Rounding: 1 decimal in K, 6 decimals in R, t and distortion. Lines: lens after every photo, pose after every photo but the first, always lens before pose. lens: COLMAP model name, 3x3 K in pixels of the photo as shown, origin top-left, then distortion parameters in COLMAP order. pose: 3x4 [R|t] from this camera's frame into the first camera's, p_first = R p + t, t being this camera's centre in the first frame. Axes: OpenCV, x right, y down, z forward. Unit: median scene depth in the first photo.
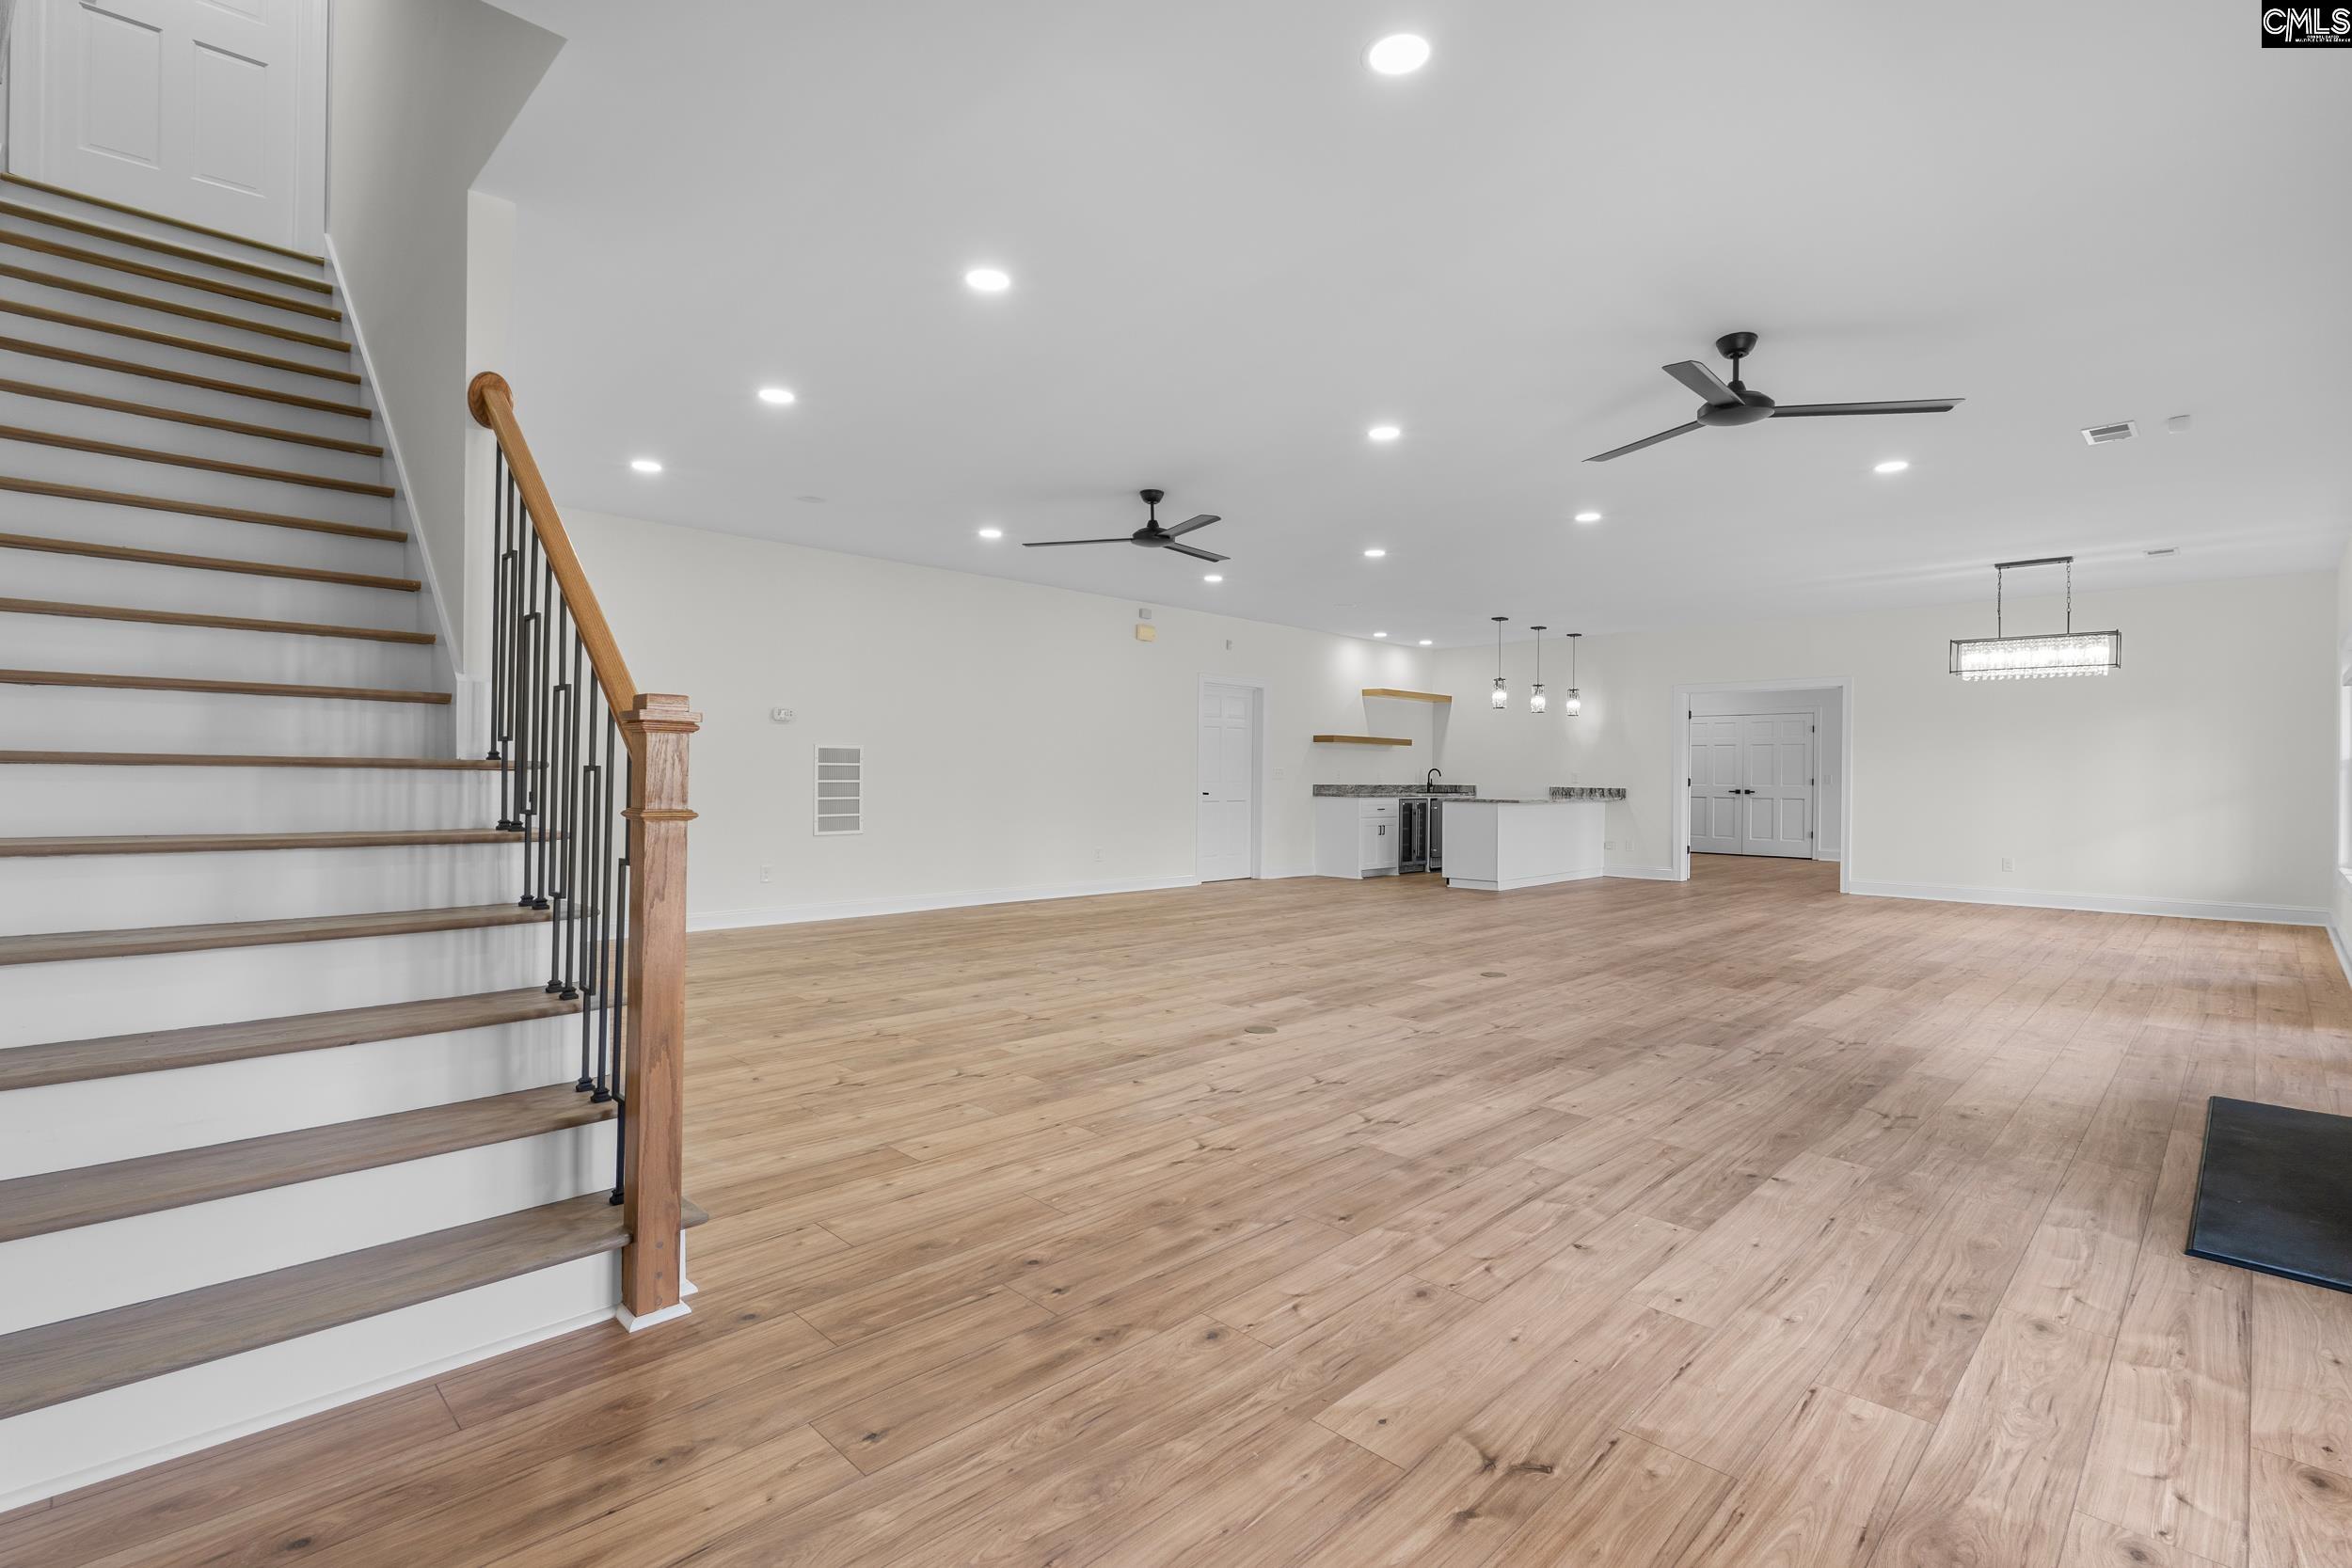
lens RADIAL K [[1100.7, 0, 1168.9], [0, 1100.7, 767.1], [0, 0, 1]] dist [-0.011743, 0.000157]
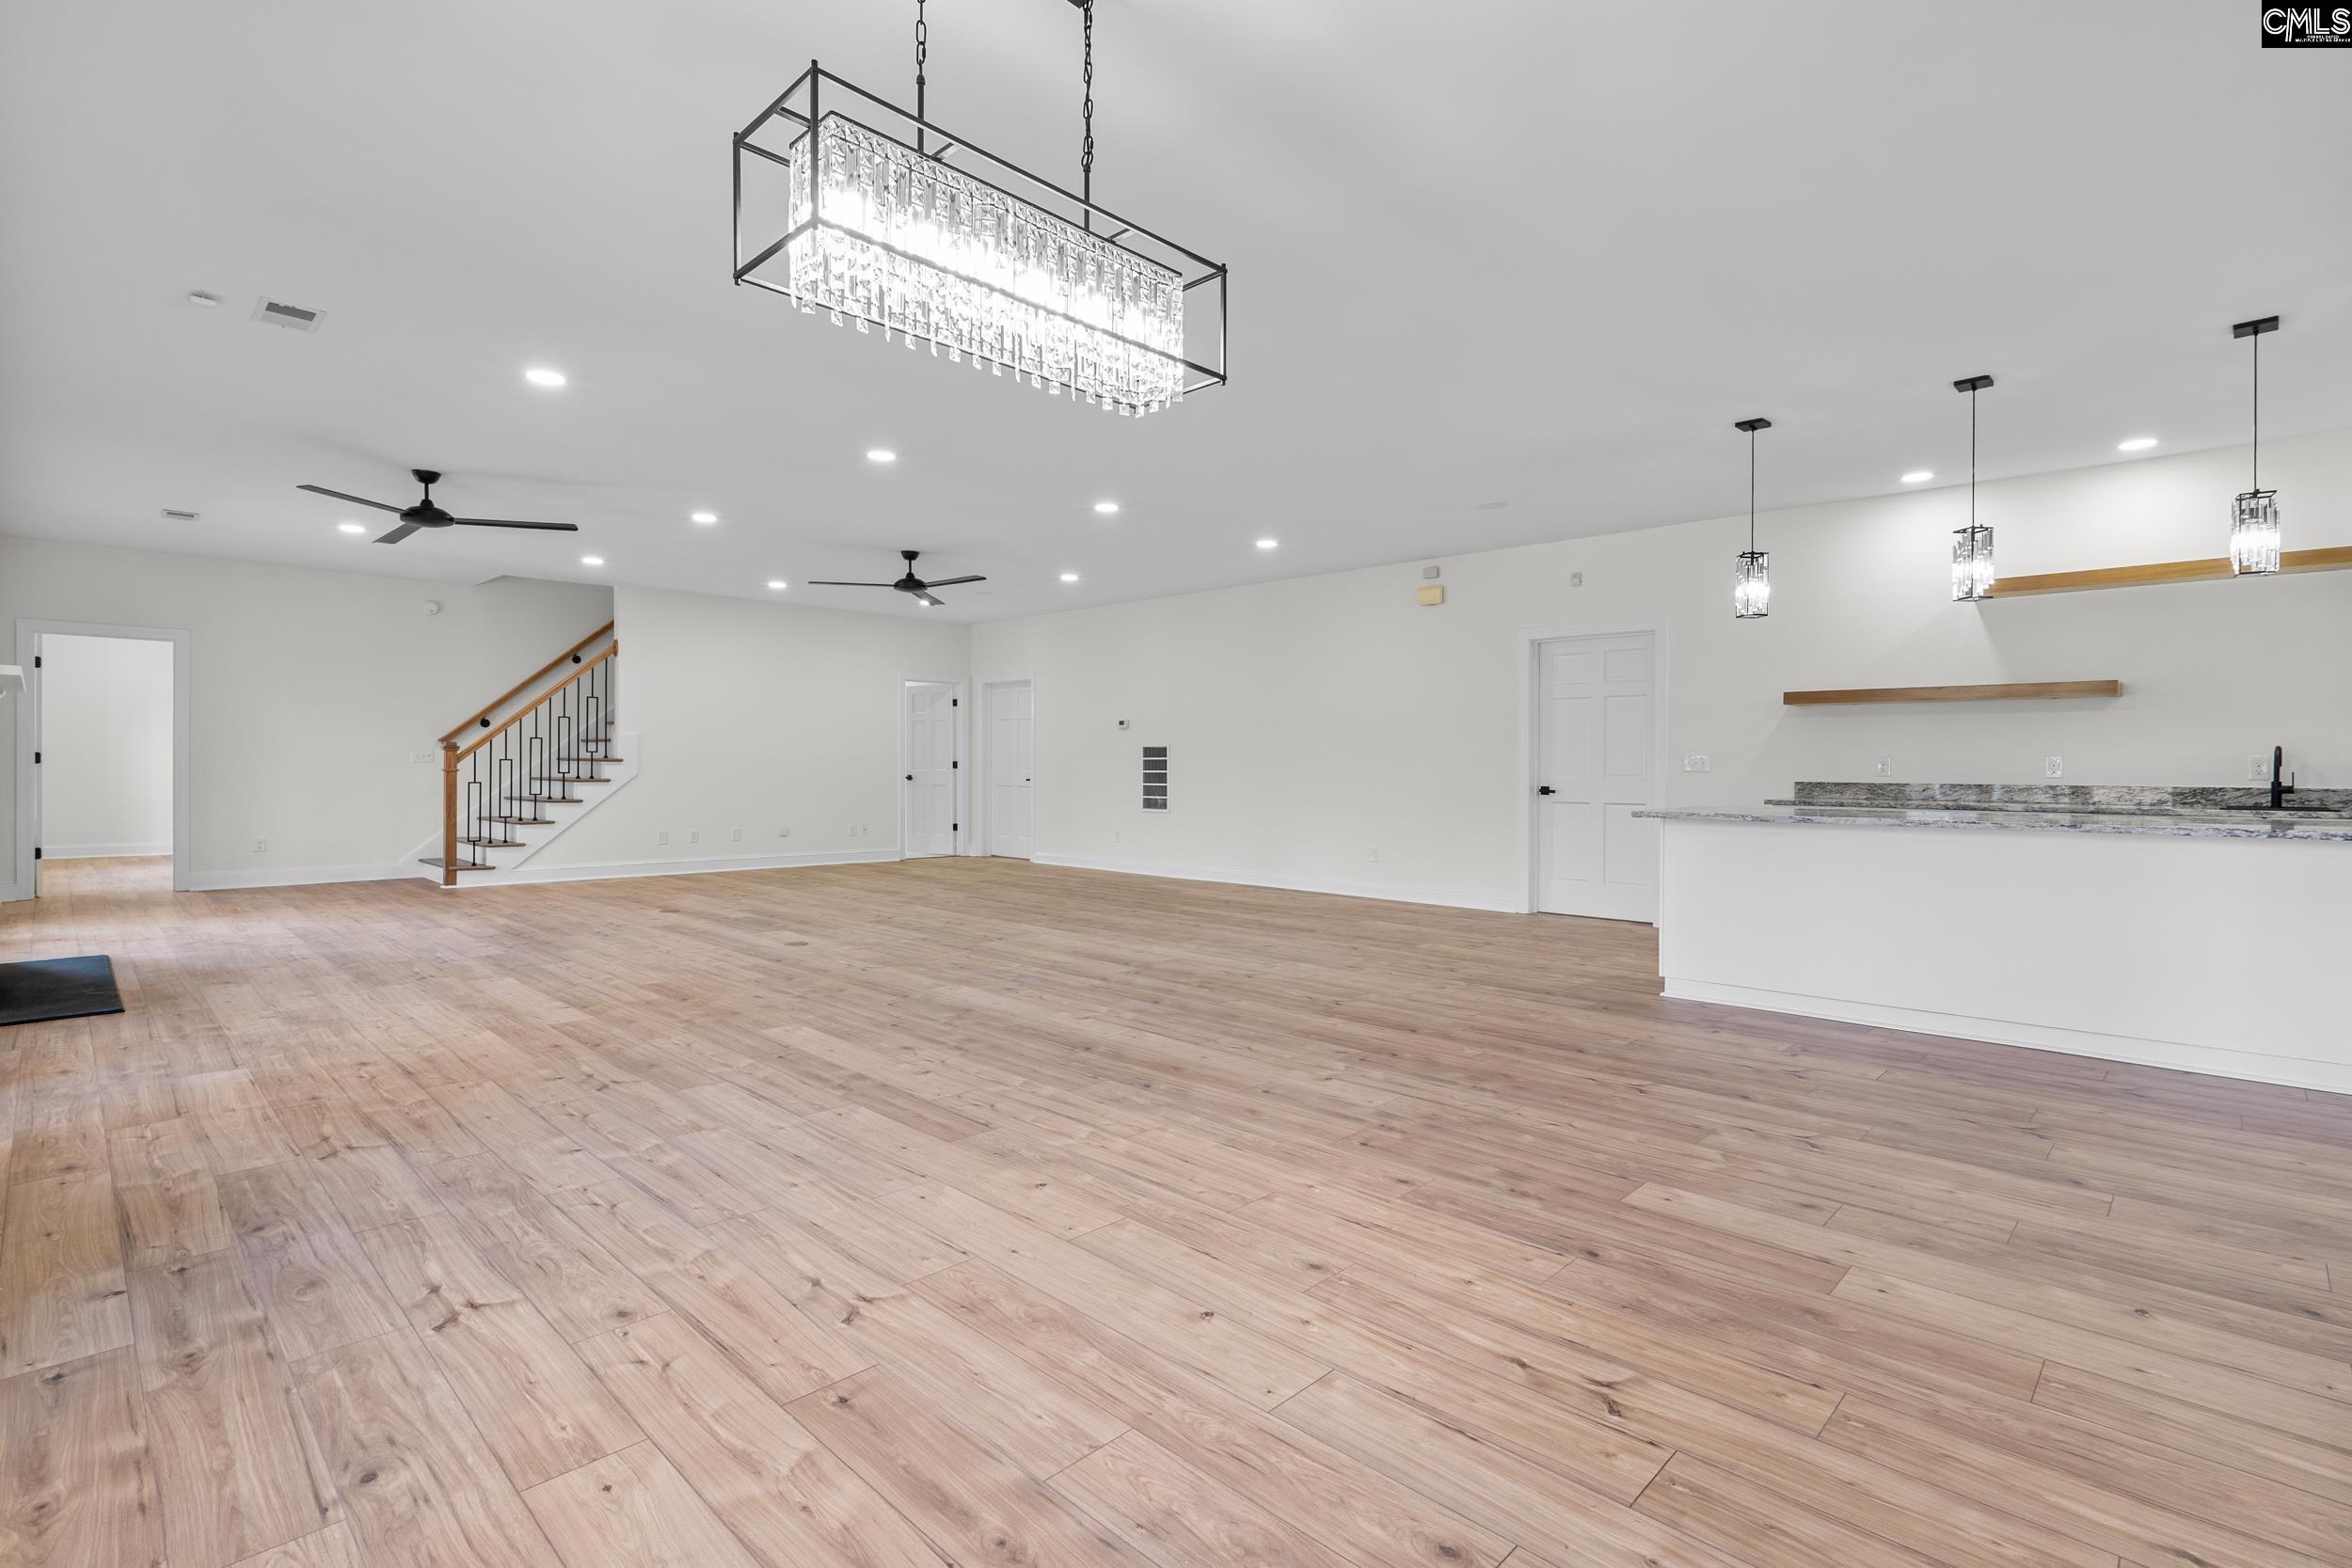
lens RADIAL K [[1100.7, 0, 1181.3], [0, 1100.7, 782.3], [0, 0, 1]] dist [-0.011743, 0.000157]
pose [[0.016318, 0.006264, -0.999847, 1.035495], [0.006407, 0.999959, 0.006369, 0.017085], [0.999846, -0.006510, 0.016277, 1.008828]]
